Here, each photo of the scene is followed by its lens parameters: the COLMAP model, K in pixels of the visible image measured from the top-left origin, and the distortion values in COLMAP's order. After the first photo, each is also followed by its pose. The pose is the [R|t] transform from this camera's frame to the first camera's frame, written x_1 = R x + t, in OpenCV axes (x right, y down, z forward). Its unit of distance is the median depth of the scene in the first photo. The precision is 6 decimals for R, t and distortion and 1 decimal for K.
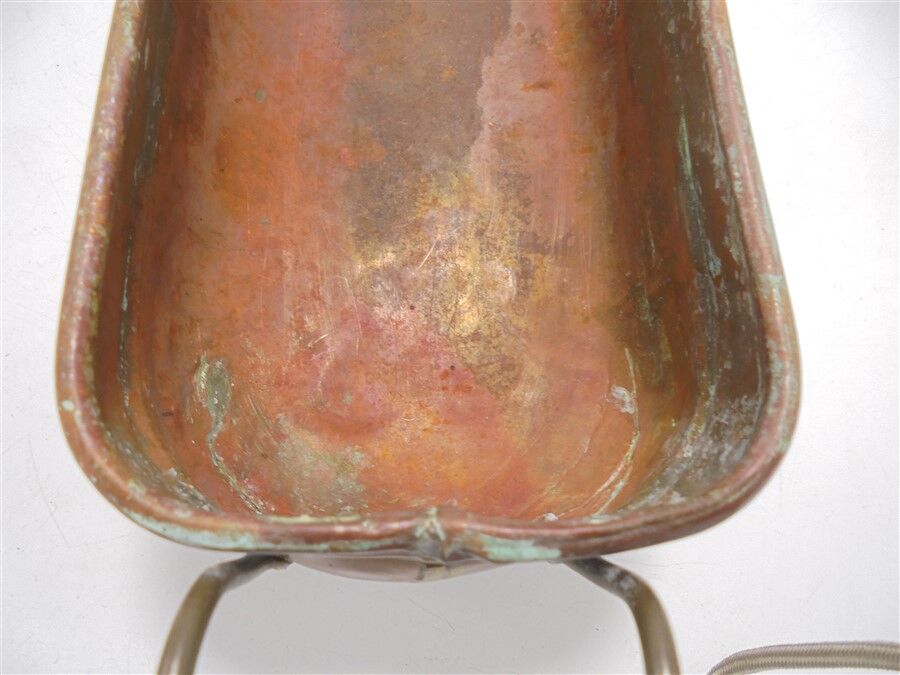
lens RADIAL K [[689.1, 0, 450.8], [0, 689.1, 337.2], [0, 0, 1]] dist [-0.081803, 0.004750]
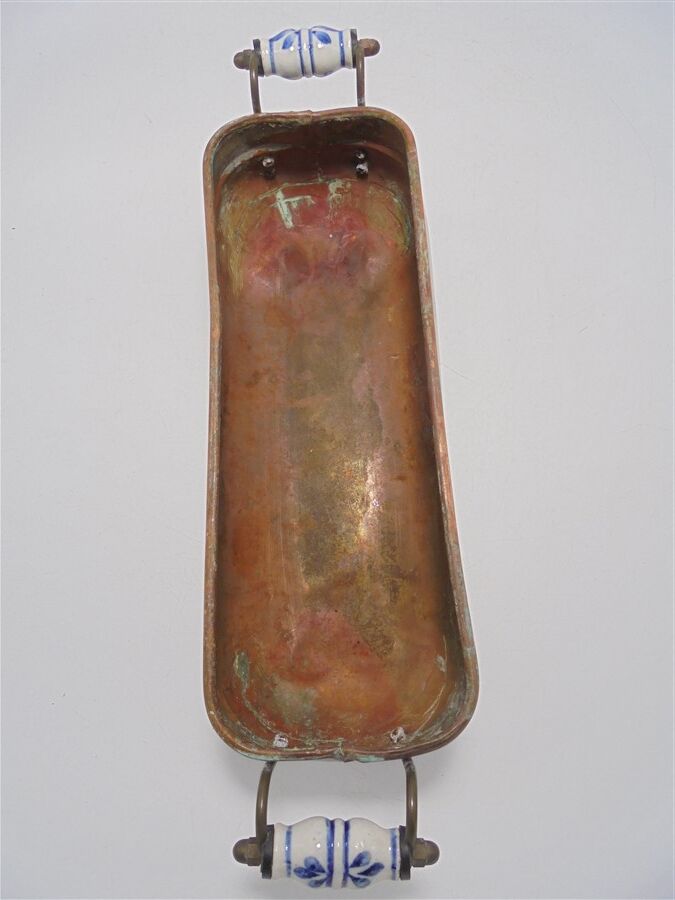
lens RADIAL K [[689.1, 0, 337.2], [0, 689.1, 451.7], [0, 0, 1]] dist [-0.081803, 0.004750]
pose [[0.994444, -0.060572, -0.086092, 0.146045], [0.059781, 0.998142, -0.011748, -0.486663], [0.086644, 0.006536, 0.996218, -0.954318]]
